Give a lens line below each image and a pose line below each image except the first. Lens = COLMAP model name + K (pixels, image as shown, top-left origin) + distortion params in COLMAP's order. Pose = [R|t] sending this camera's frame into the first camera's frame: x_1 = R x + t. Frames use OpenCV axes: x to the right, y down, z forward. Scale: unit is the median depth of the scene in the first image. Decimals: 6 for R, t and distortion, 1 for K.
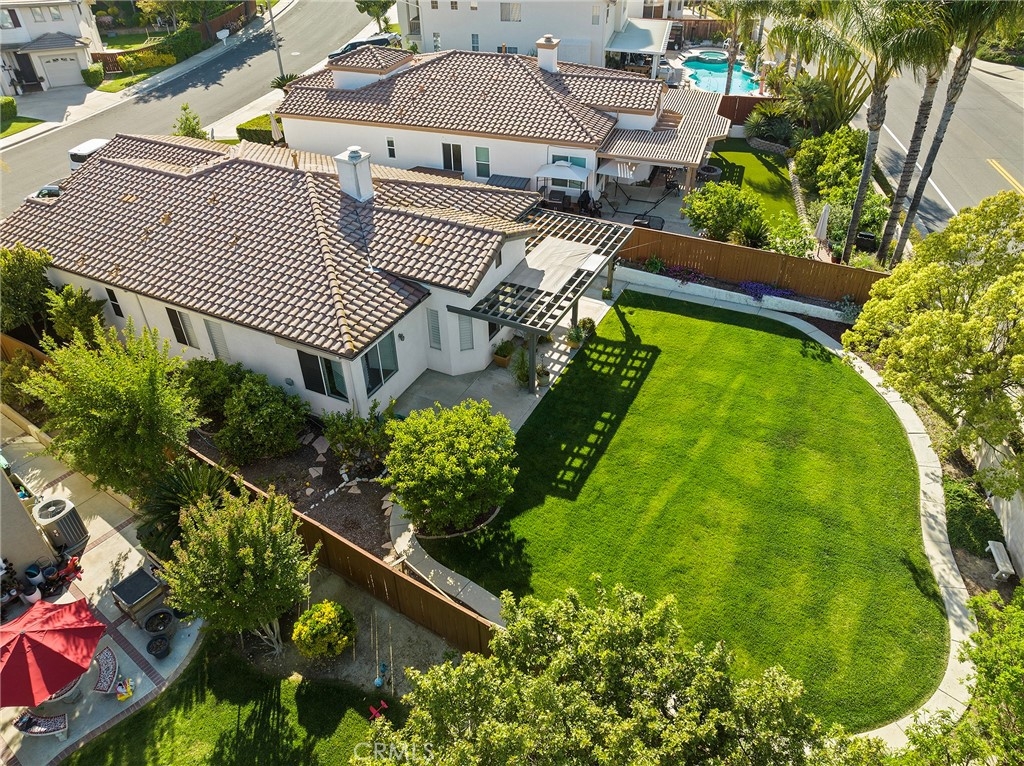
lens RADIAL K [[729.8, 0, 514.2], [0, 729.8, 385.5], [0, 0, 1]] dist [-0.025807, 0.003088]
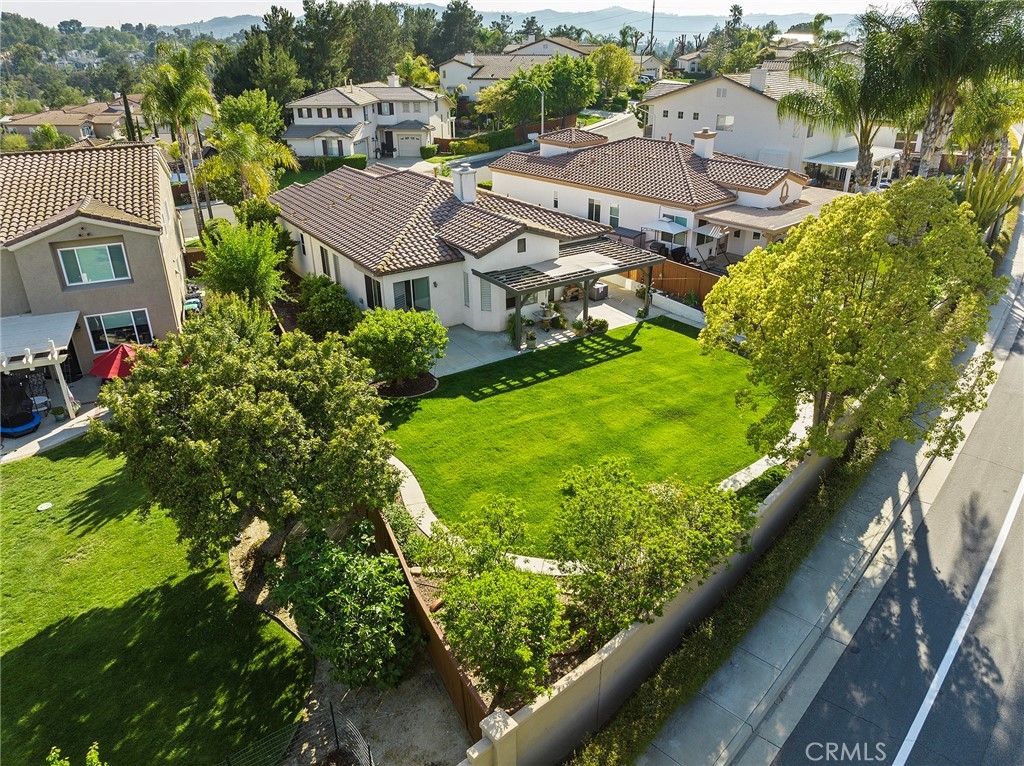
lens RADIAL K [[729.8, 0, 514.2], [0, 729.8, 385.5], [0, 0, 1]] dist [-0.025807, 0.003088]
pose [[0.865968, 0.220745, -0.448744, 0.552043], [-0.300896, 0.946703, -0.114955, 0.198236], [0.399452, 0.234573, 0.886236, -0.101356]]
